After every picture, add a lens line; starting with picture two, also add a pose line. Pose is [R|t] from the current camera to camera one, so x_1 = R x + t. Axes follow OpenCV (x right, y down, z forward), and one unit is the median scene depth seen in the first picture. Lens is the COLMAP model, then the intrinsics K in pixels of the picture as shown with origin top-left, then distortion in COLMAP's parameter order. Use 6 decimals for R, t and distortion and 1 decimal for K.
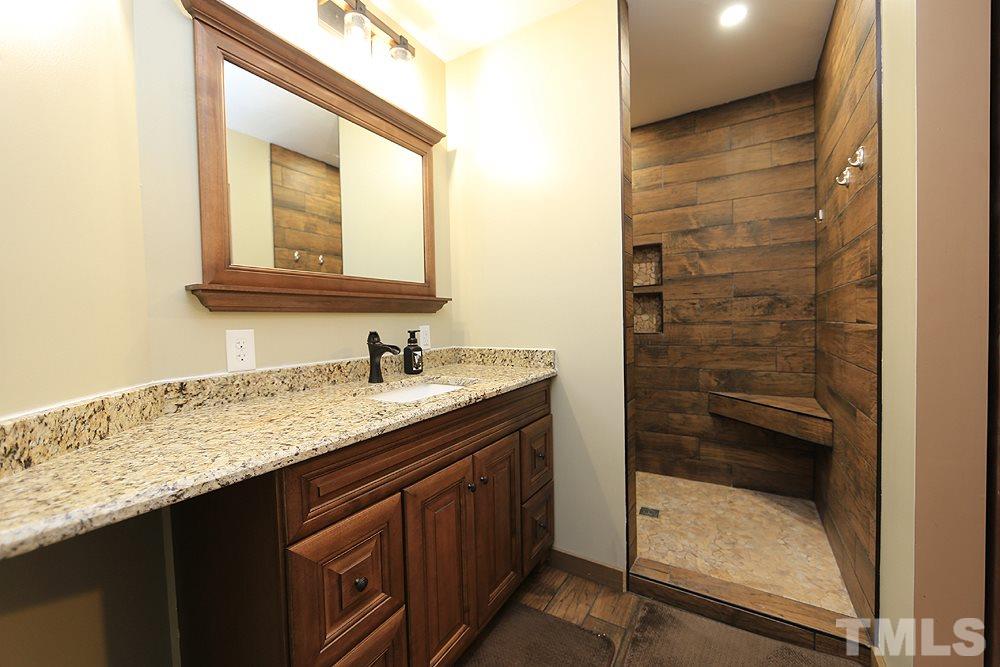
lens RADIAL K [[399.4, 0, 500.0], [0, 399.4, 333.5], [0, 0, 1]] dist [-0.001694, -0.000090]
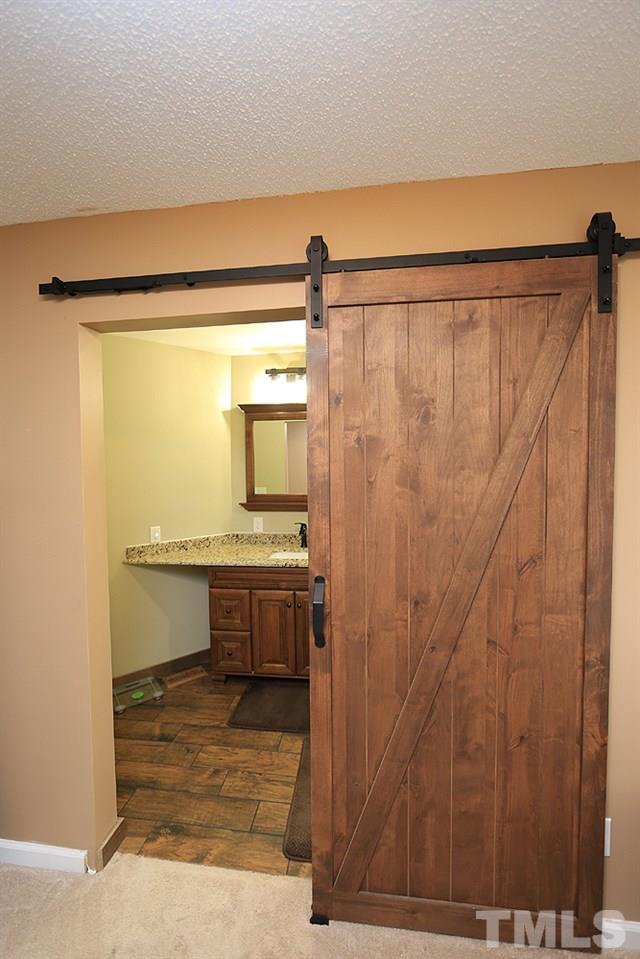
lens RADIAL K [[383.1, 0, 320.0], [0, 383.1, 479.5], [0, 0, 1]] dist [-0.001694, -0.000090]
pose [[0.413179, 0.056742, -0.908880, 2.034036], [-0.028240, 0.998375, 0.049491, -0.440957], [0.910212, 0.005218, 0.414110, 0.327021]]
